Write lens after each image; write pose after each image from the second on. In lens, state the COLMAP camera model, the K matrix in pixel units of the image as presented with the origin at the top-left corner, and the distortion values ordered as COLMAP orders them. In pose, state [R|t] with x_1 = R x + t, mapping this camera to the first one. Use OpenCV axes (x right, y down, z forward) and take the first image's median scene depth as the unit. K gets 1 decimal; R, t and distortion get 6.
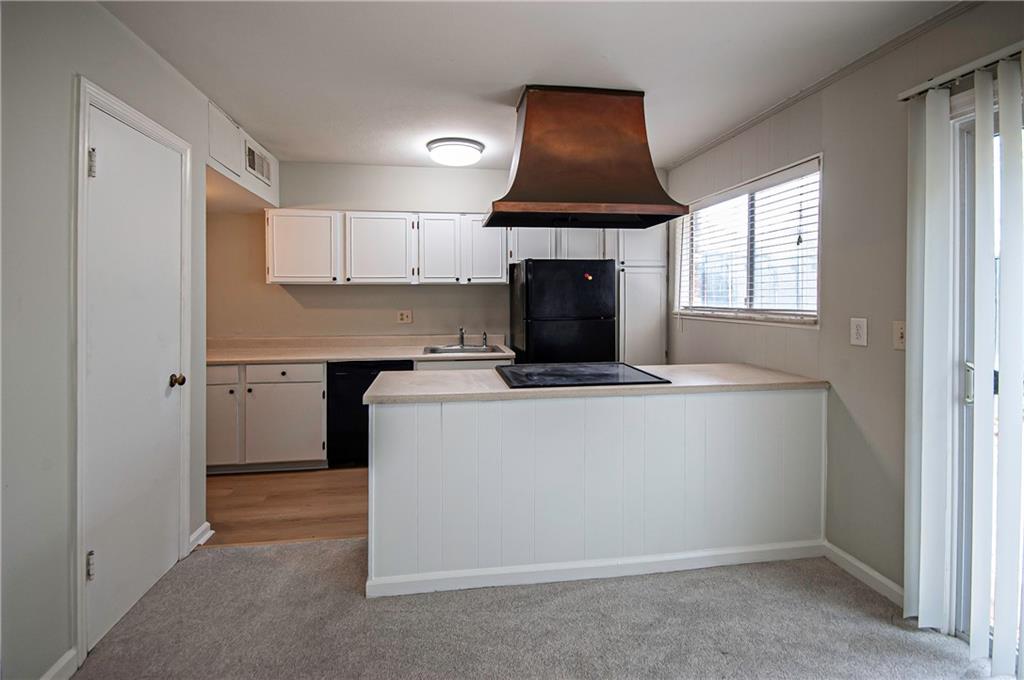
lens RADIAL K [[465.9, 0, 509.2], [0, 465.9, 323.6], [0, 0, 1]] dist [0.000011, -0.000252]
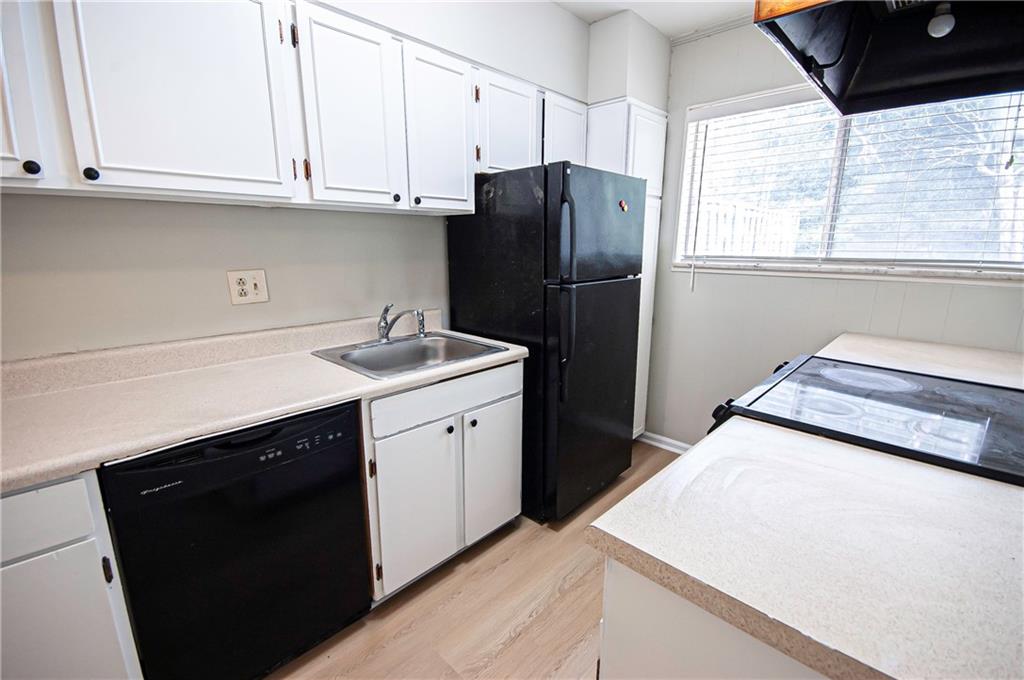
lens RADIAL K [[455.1, 0, 512.6], [0, 455.1, 369.9], [0, 0, 1]] dist [-0.001230, -0.000791]
pose [[0.811771, -0.153359, 0.563480, -0.353707], [0.027542, 0.973882, 0.225378, -0.035952], [-0.583326, -0.167436, 0.794793, 0.676884]]
